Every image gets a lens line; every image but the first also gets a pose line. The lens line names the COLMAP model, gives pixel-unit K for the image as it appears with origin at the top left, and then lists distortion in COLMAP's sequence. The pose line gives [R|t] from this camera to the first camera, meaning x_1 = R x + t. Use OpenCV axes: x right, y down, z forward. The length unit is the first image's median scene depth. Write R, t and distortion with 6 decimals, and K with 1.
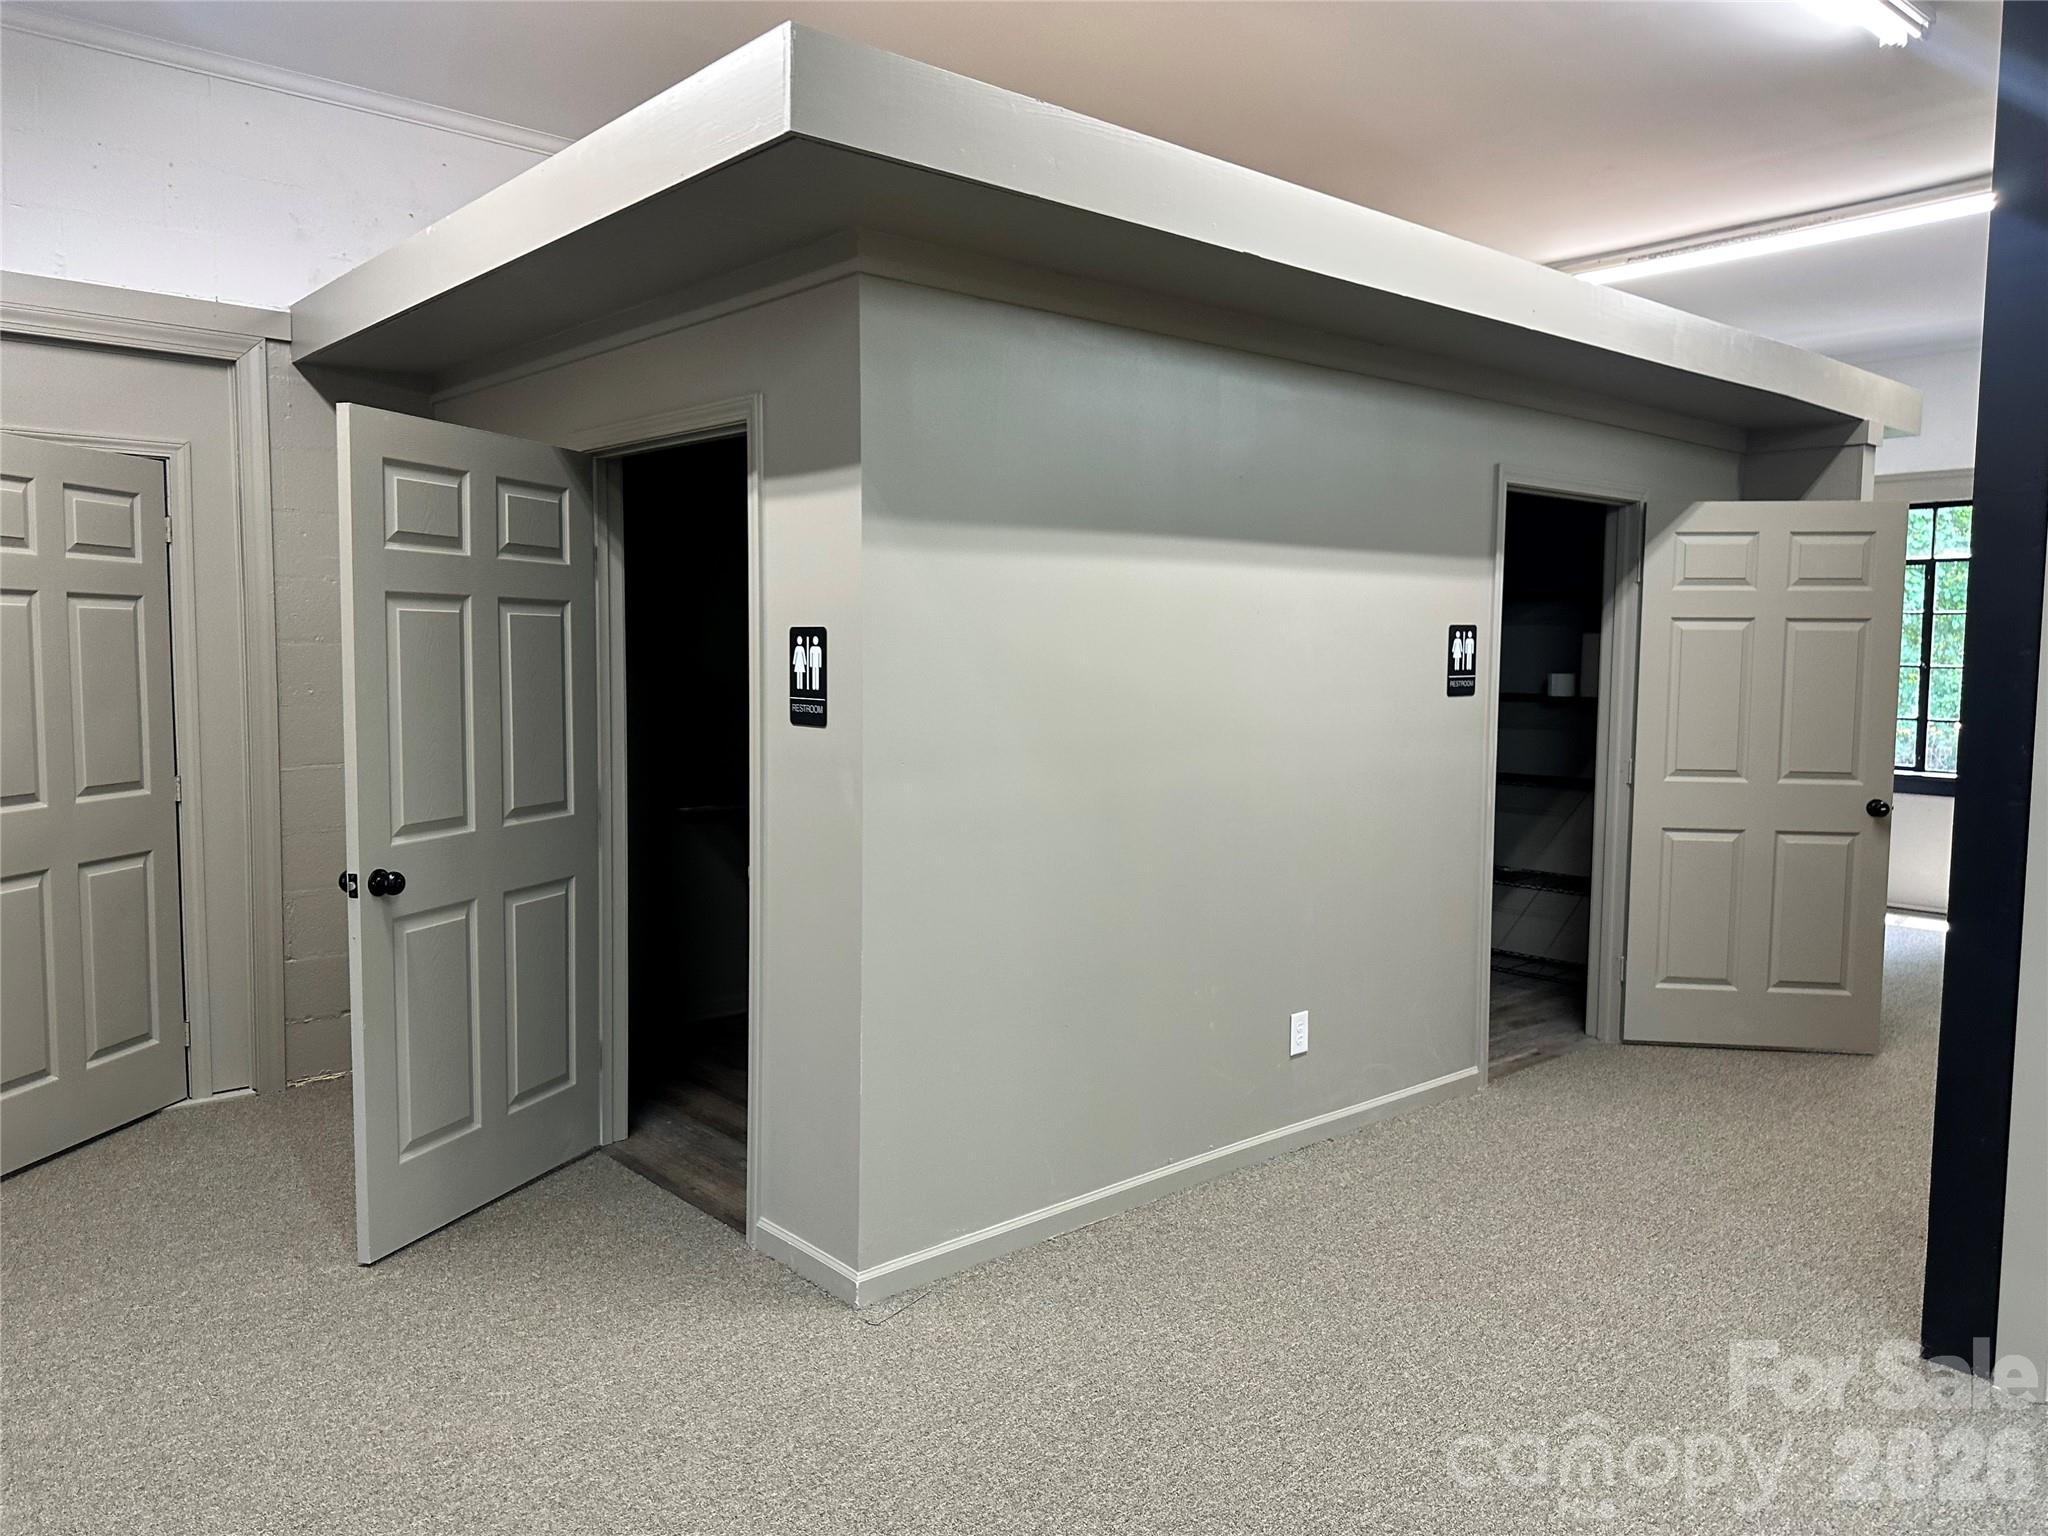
lens RADIAL K [[1456.3, 0, 1031.6], [0, 1456.3, 746.0], [0, 0, 1]] dist [0.068599, -0.082259]
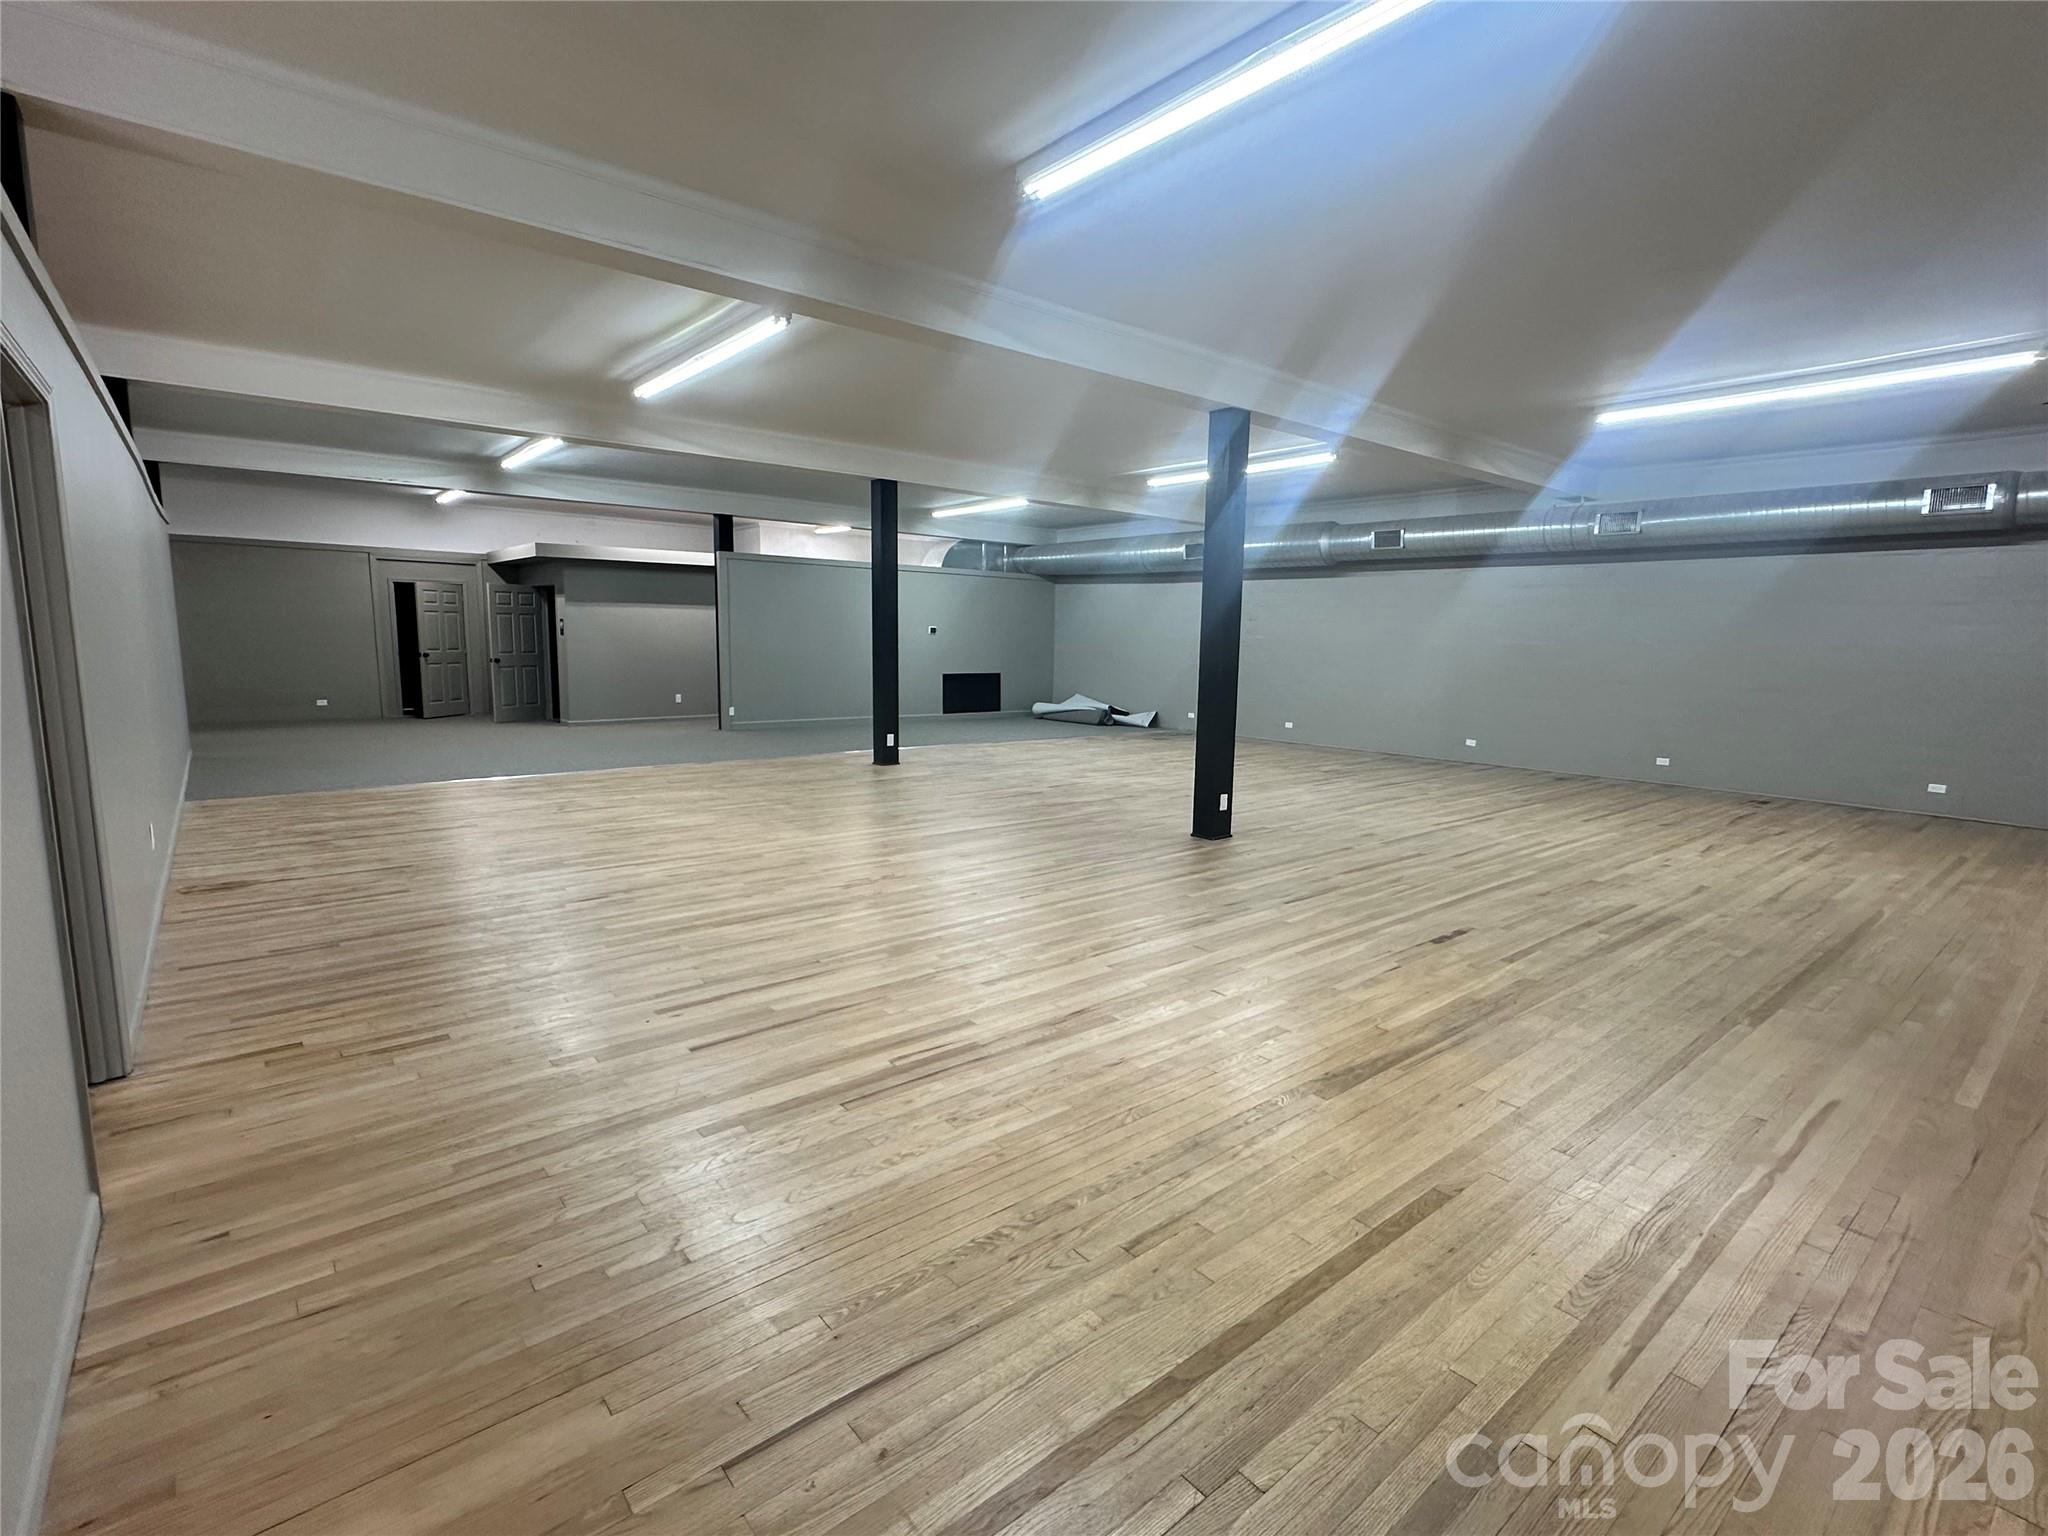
lens RADIAL K [[965.5, 0, 1018.4], [0, 965.5, 758.7], [0, 0, 1]] dist [0.001768, 0.000011]
pose [[0.999692, 0.007877, -0.023518, 1.686607], [-0.006555, 0.998423, 0.055746, 0.242662], [0.023920, -0.055574, 0.998168, -2.755329]]
